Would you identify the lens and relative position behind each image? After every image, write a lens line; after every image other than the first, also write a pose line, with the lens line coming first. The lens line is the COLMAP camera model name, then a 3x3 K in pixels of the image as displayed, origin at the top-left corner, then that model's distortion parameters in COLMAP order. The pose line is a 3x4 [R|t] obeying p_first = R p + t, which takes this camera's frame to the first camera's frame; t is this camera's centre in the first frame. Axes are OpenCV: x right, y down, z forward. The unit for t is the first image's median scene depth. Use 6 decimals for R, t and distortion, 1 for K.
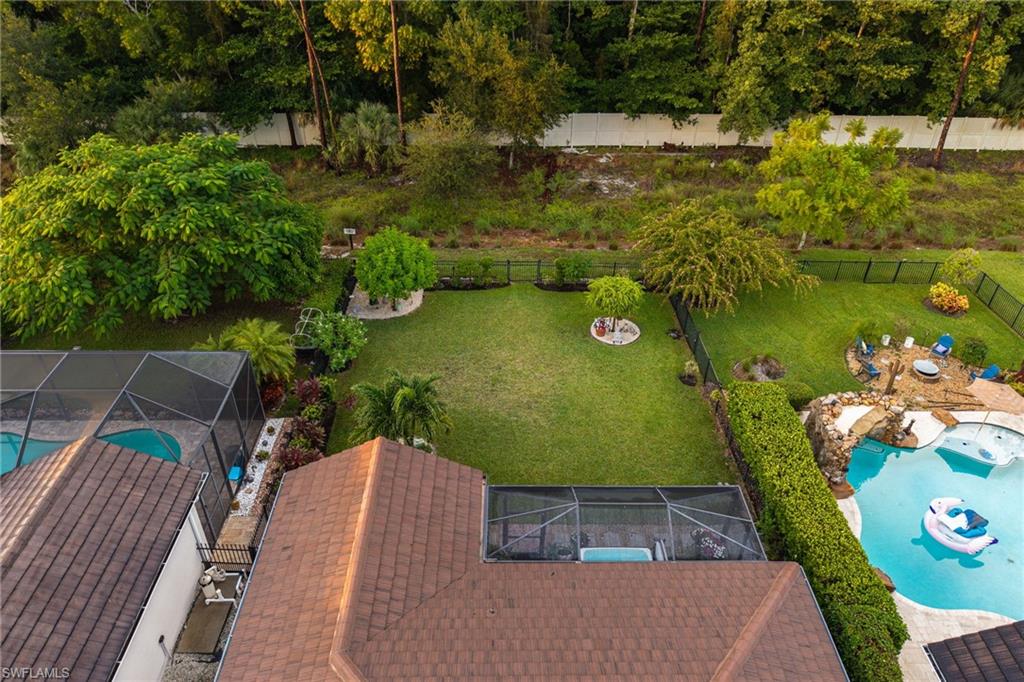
lens RADIAL K [[678.4, 0, 514.7], [0, 678.4, 337.6], [0, 0, 1]] dist [-0.013166, 0.000183]
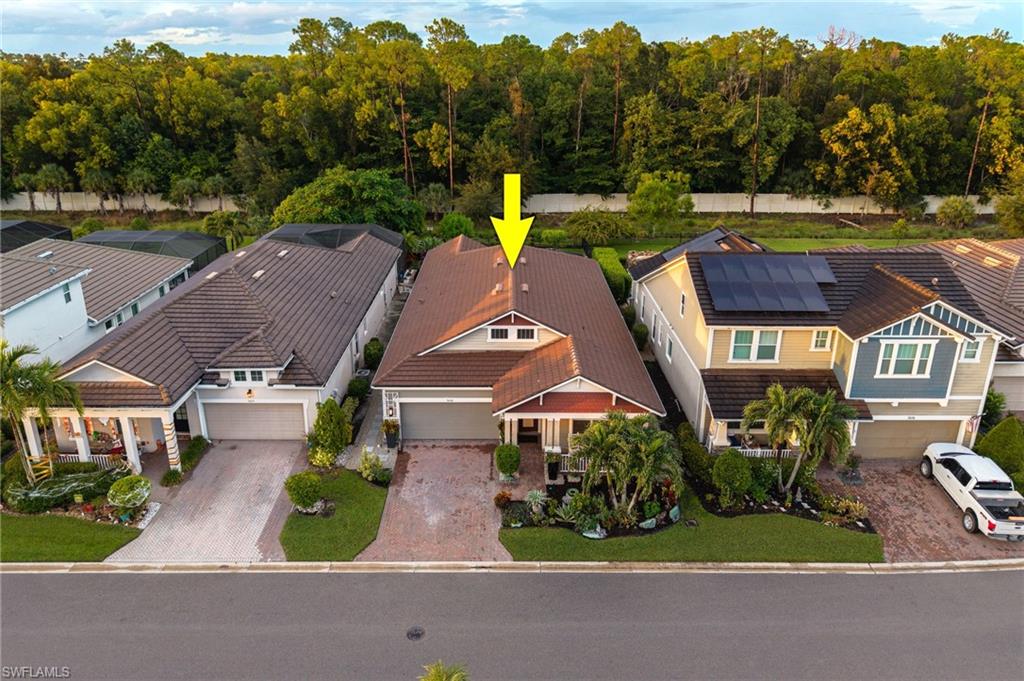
lens RADIAL K [[678.4, 0, 513.6], [0, 678.4, 343.2], [0, 0, 1]] dist [-0.013166, 0.000183]
pose [[0.999895, -0.007036, -0.012700, 0.024155], [0.003816, 0.971328, -0.237712, 0.530503], [0.014008, 0.237638, 0.971253, -0.713764]]
